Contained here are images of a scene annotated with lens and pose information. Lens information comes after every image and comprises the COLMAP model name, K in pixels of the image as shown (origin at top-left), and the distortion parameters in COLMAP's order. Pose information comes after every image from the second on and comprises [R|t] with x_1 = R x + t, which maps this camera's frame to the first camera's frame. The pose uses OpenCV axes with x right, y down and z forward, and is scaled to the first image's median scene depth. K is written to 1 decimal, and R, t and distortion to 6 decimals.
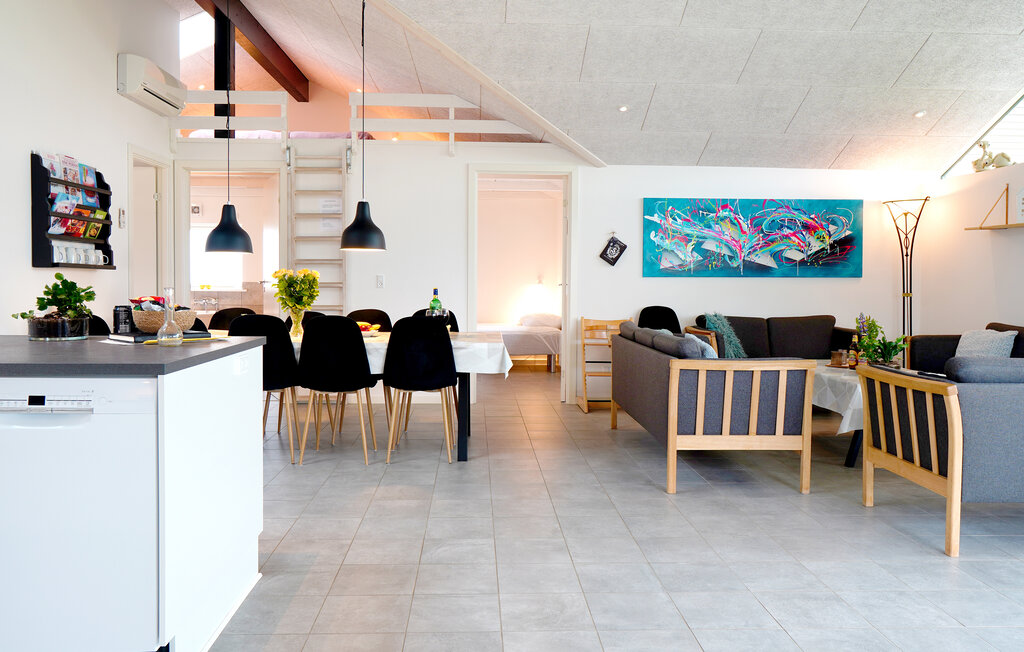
lens RADIAL K [[780.9, 0, 508.9], [0, 780.9, 327.5], [0, 0, 1]] dist [-0.014731, -0.014604]
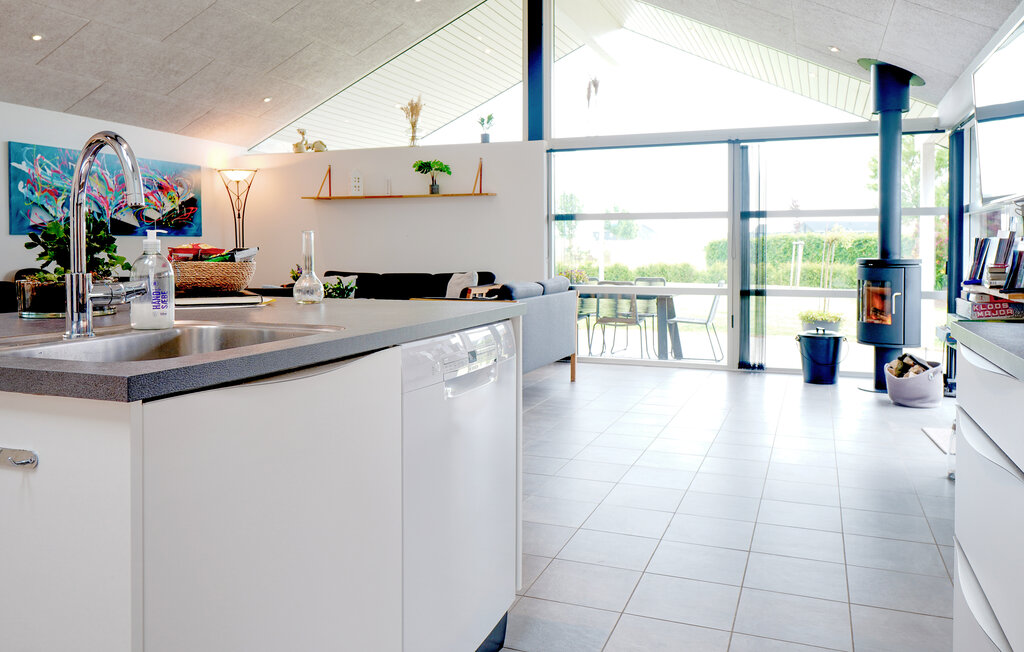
lens RADIAL K [[780.9, 0, 512.3], [0, 780.9, 334.5], [0, 0, 1]] dist [-0.014731, -0.014604]
pose [[0.375255, -0.107647, 0.920650, -0.419388], [0.056267, 0.994047, 0.093295, -0.004273], [-0.925212, 0.016792, 0.379078, 0.174989]]
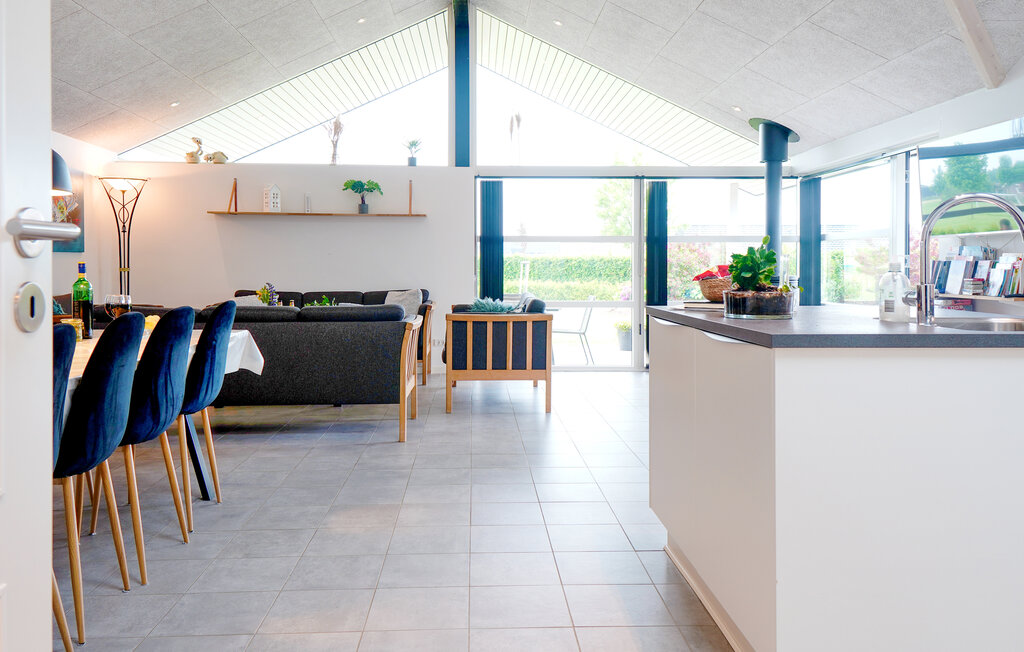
lens RADIAL K [[780.9, 0, 515.7], [0, 780.9, 320.9], [0, 0, 1]] dist [-0.014731, -0.014604]
pose [[-0.040761, -0.068499, 0.996818, -0.539667], [0.055613, 0.995945, 0.070713, -0.017963], [-0.997620, 0.058318, -0.036786, 0.508357]]
